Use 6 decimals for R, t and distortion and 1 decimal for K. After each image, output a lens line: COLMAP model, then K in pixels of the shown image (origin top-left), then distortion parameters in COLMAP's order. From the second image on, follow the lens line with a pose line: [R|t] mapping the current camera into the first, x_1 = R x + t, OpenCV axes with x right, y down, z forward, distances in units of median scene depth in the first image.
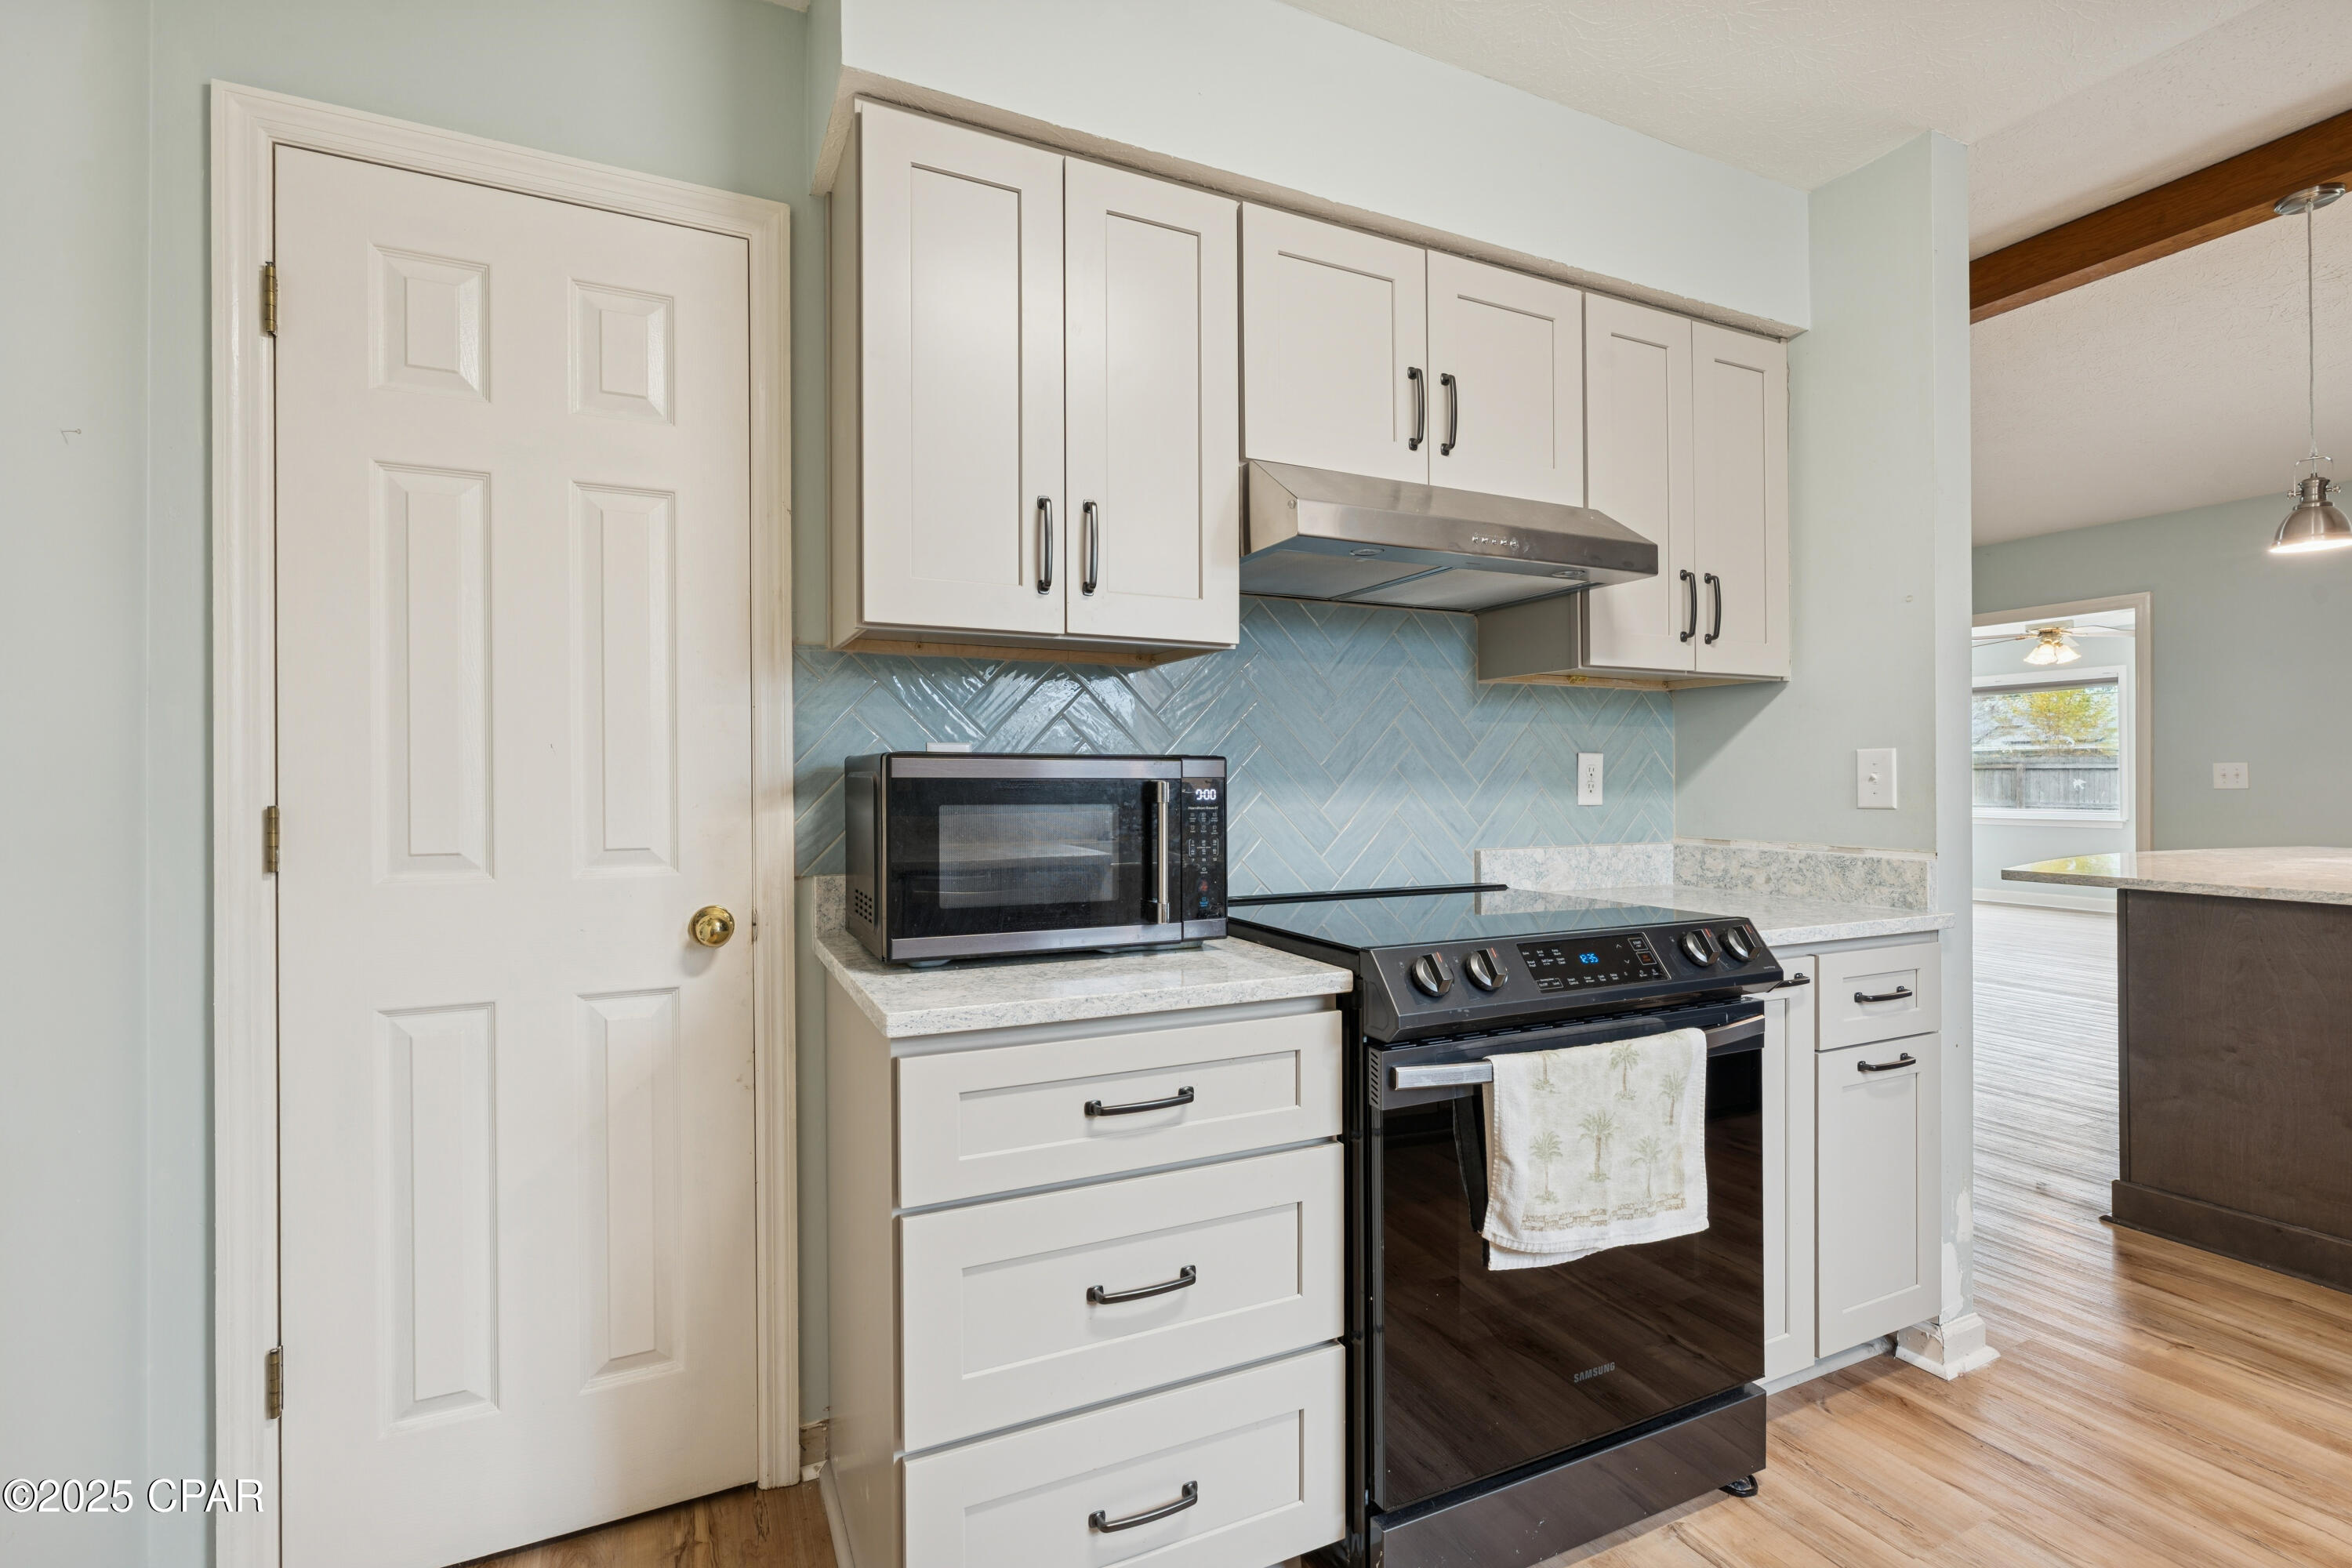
lens RADIAL K [[1064.7, 0, 1172.3], [0, 1064.7, 772.7], [0, 0, 1]] dist [-0.001777, 0.001139]
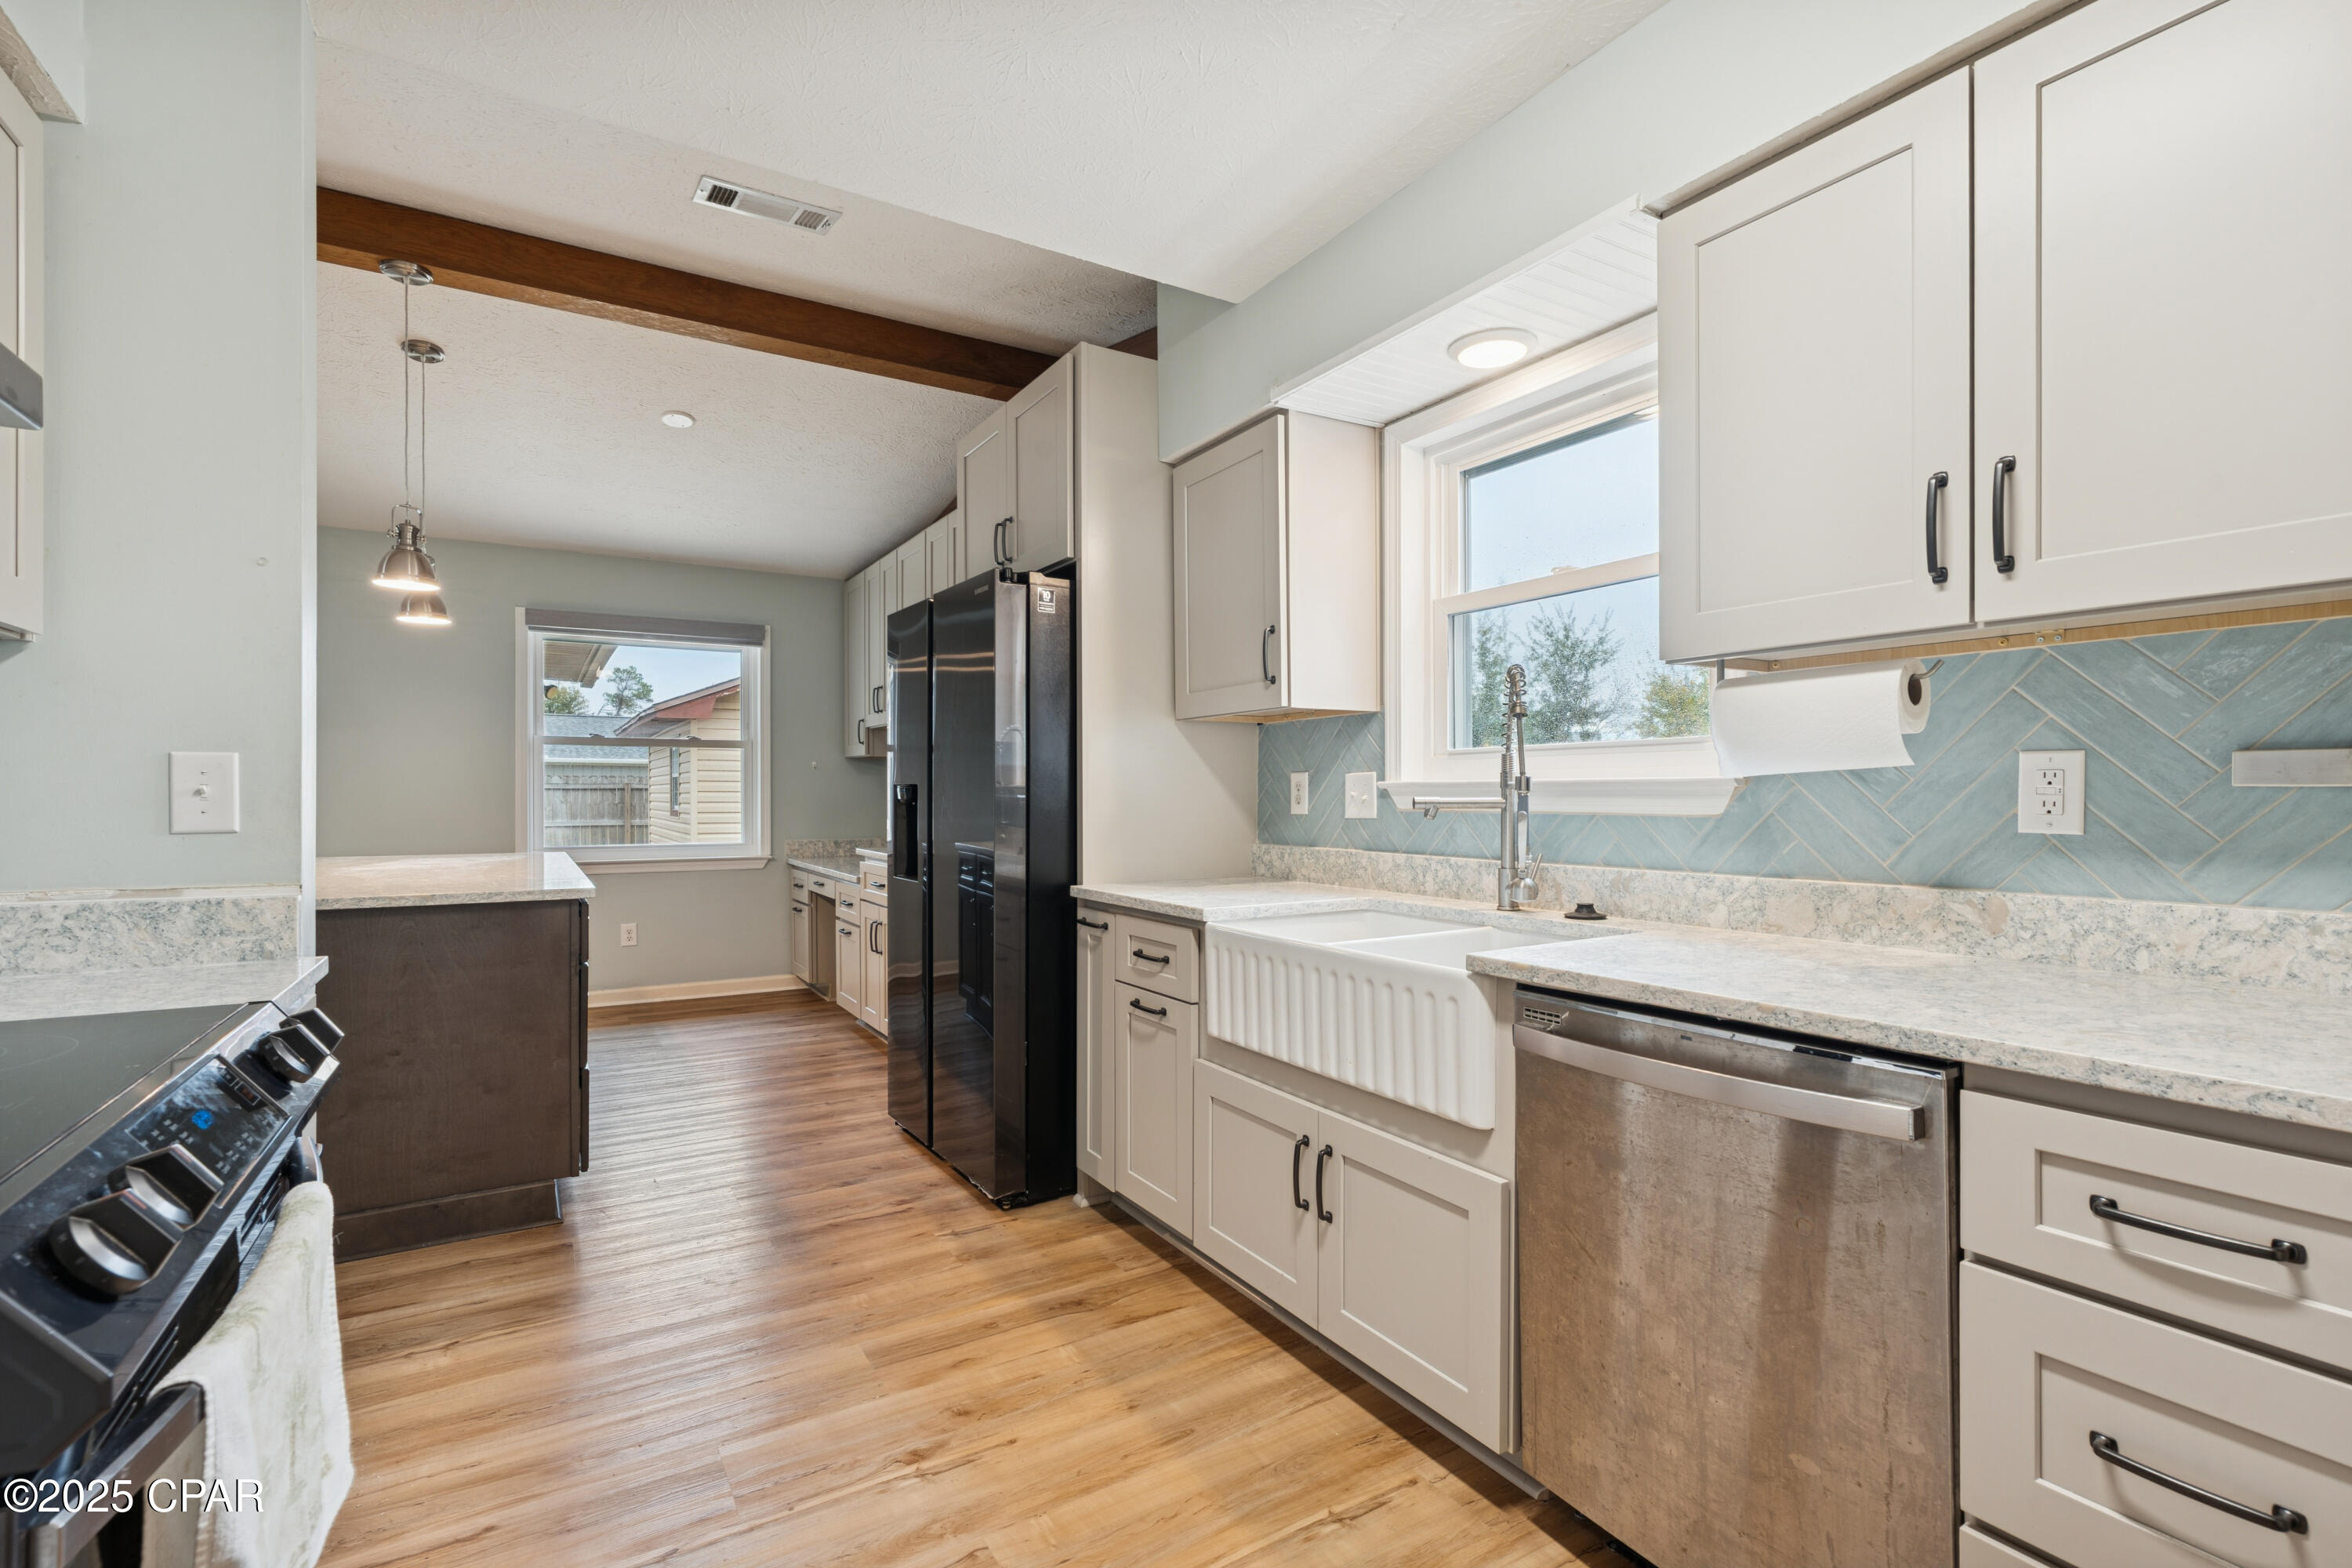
lens RADIAL K [[1064.7, 0, 1171.6], [0, 1064.7, 790.1], [0, 0, 1]] dist [-0.001777, 0.001139]
pose [[-0.091866, 0.005850, 0.995754, -0.123366], [-0.005323, 0.999966, -0.006366, 0.004631], [-0.995757, -0.005885, -0.091832, 0.353247]]
